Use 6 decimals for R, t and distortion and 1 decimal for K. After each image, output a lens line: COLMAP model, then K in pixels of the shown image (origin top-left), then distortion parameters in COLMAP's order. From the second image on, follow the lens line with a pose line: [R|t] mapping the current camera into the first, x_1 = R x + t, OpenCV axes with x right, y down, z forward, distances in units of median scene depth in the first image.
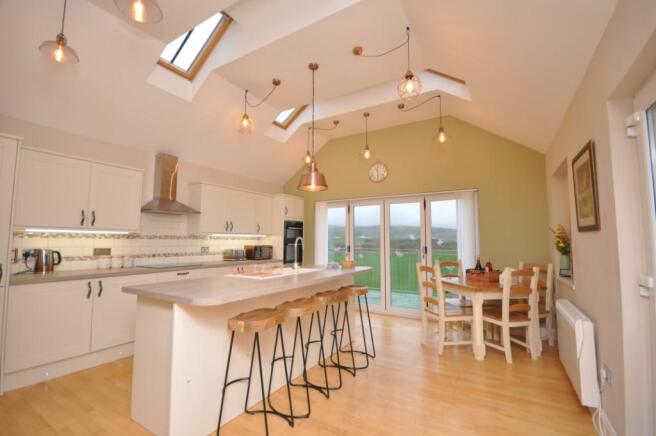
lens RADIAL K [[289.1, 0, 328.0], [0, 289.1, 218.0], [0, 0, 1]] dist [0.000903, 0.000100]
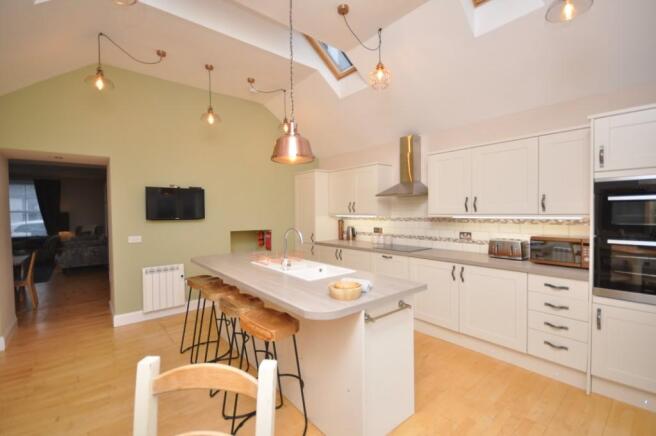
lens RADIAL K [[289.1, 0, 328.0], [0, 289.1, 218.0], [0, 0, 1]] dist [0.000903, 0.000100]
pose [[-0.342796, -0.022061, -0.939151, 0.415174], [0.045859, 0.998139, -0.040185, 0.077506], [0.938290, -0.056844, -0.341146, 0.933500]]
